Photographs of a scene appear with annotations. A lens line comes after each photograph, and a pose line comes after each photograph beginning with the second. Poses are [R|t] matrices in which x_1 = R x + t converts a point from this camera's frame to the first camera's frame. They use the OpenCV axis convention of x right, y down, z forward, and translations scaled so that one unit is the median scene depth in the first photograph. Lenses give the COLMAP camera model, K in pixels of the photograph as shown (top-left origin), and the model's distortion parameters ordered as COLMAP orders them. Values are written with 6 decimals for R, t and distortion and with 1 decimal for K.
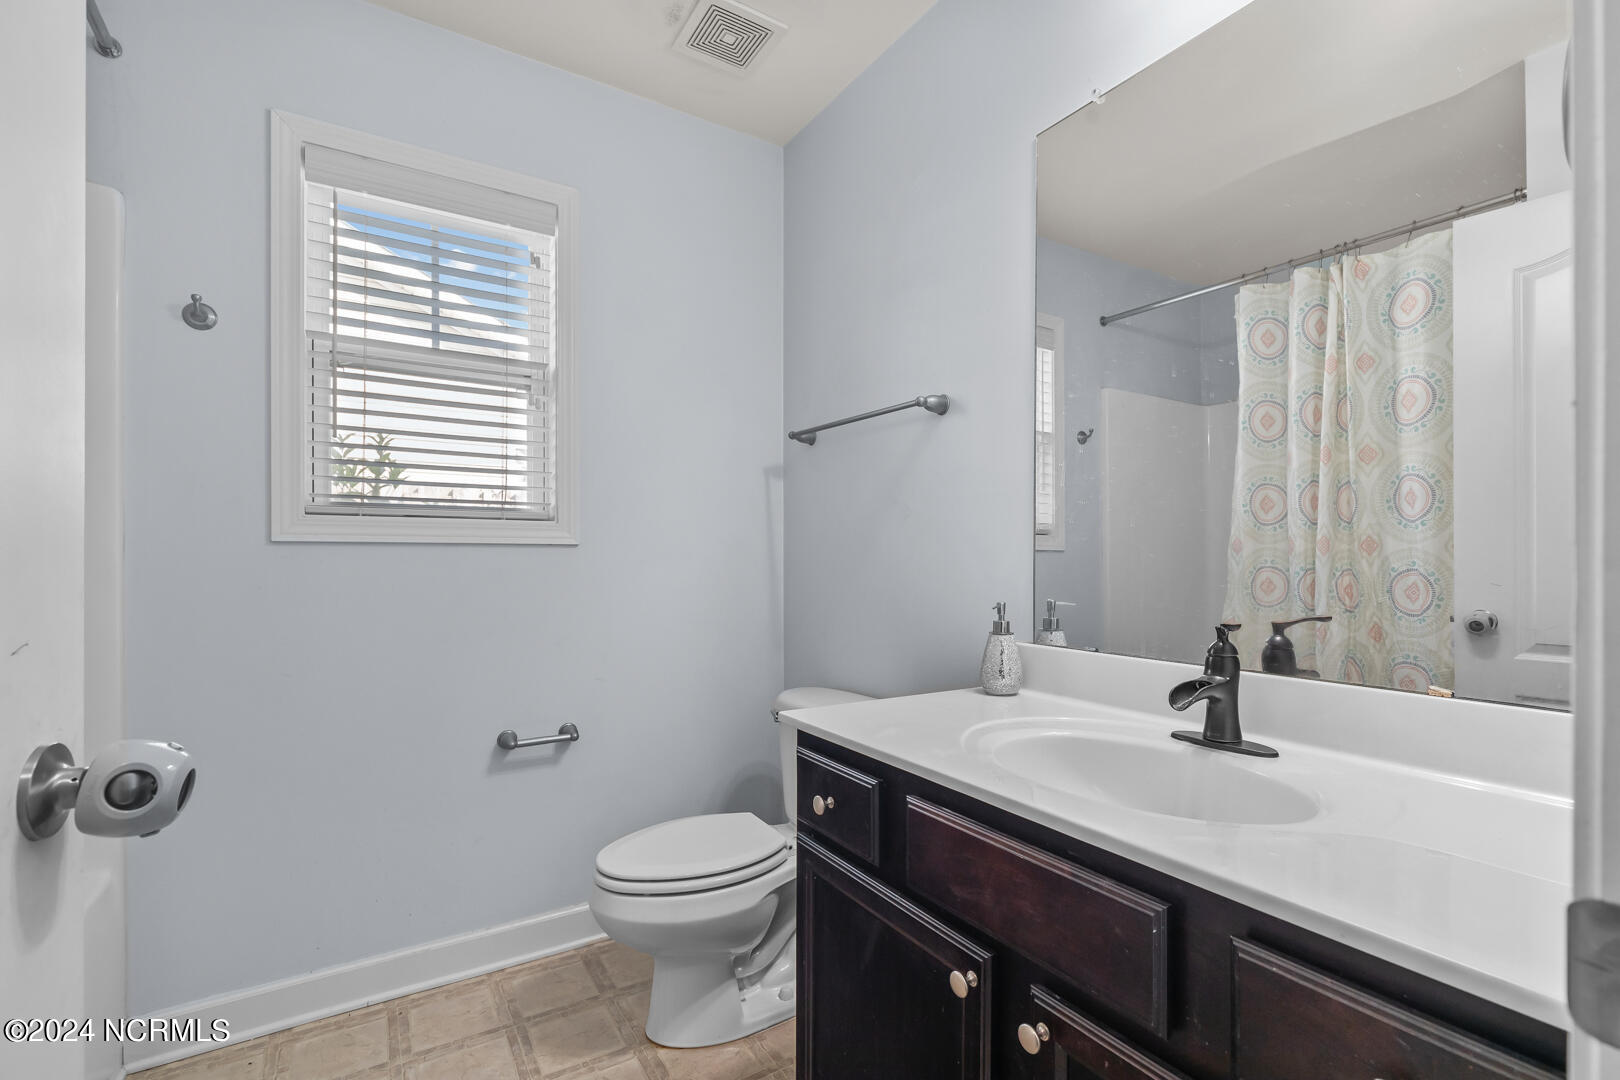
lens RADIAL K [[727.3, 0, 825.3], [0, 727.3, 554.1], [0, 0, 1]] dist [0.007017, -0.001290]
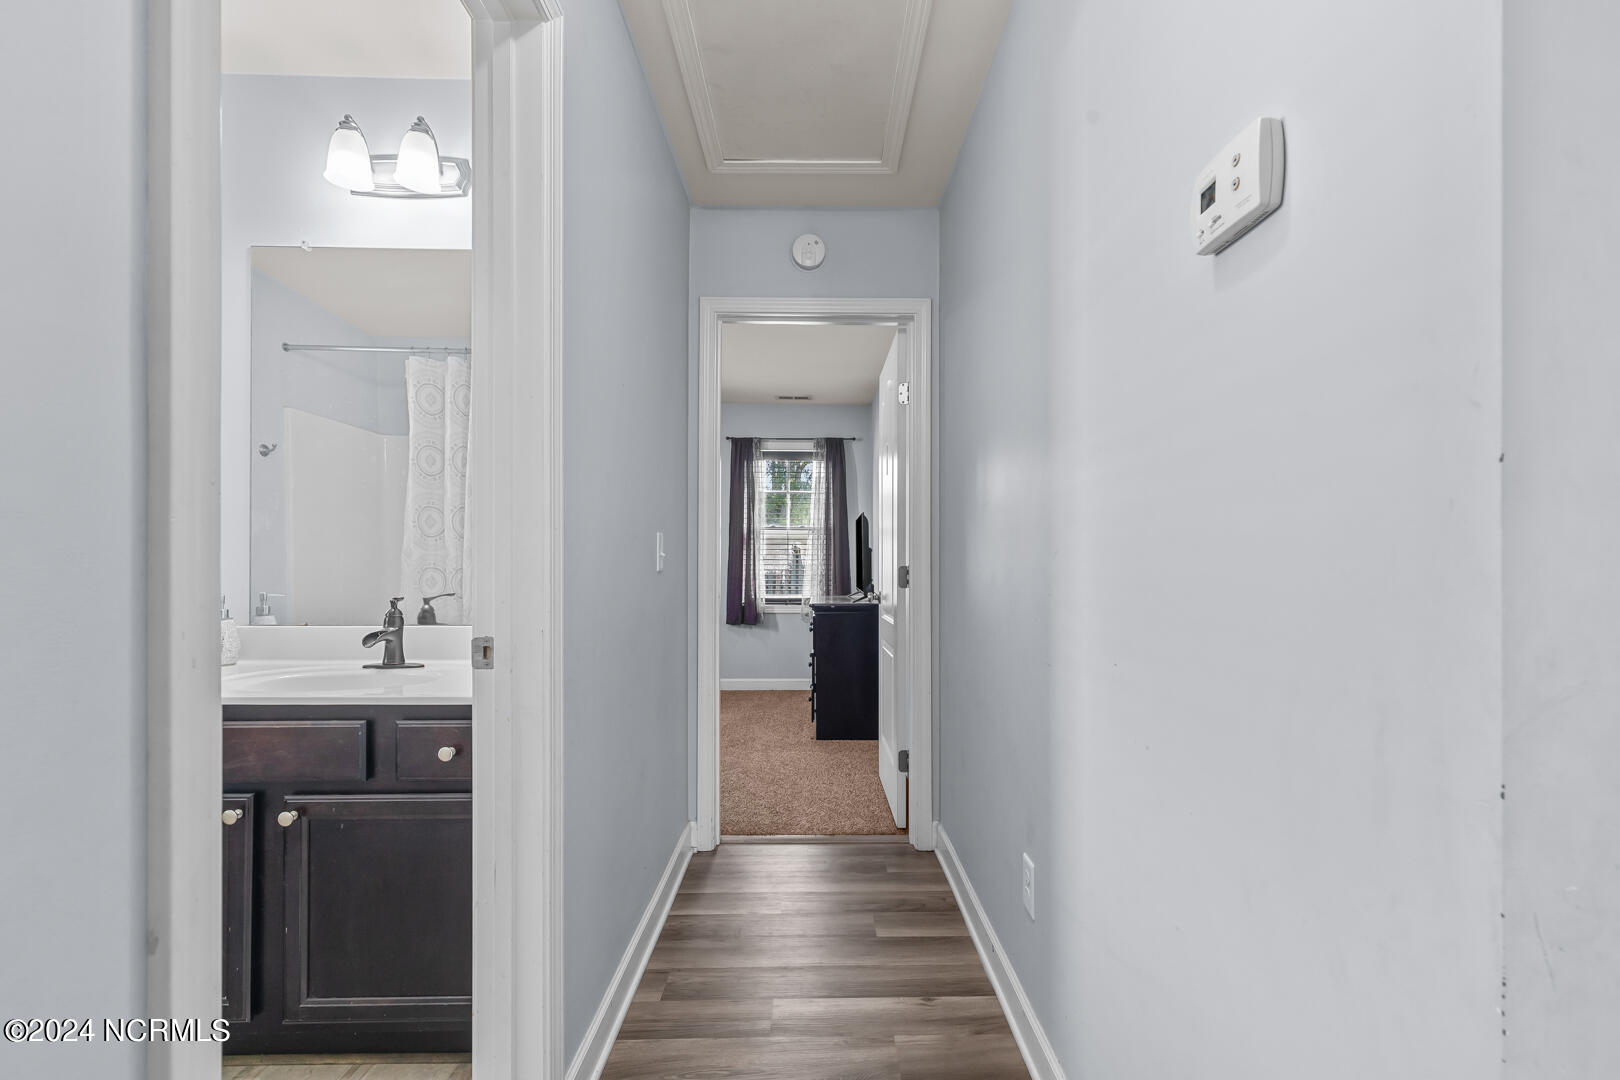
lens RADIAL K [[749.0, 0, 851.5], [0, 749.0, 568.5], [0, 0, 1]] dist [0.000987, -0.000638]
pose [[0.505460, -0.007197, 0.862820, -0.346424], [-0.005346, 0.999920, 0.011472, -0.003072], [-0.862833, -0.010411, 0.505381, -0.657410]]
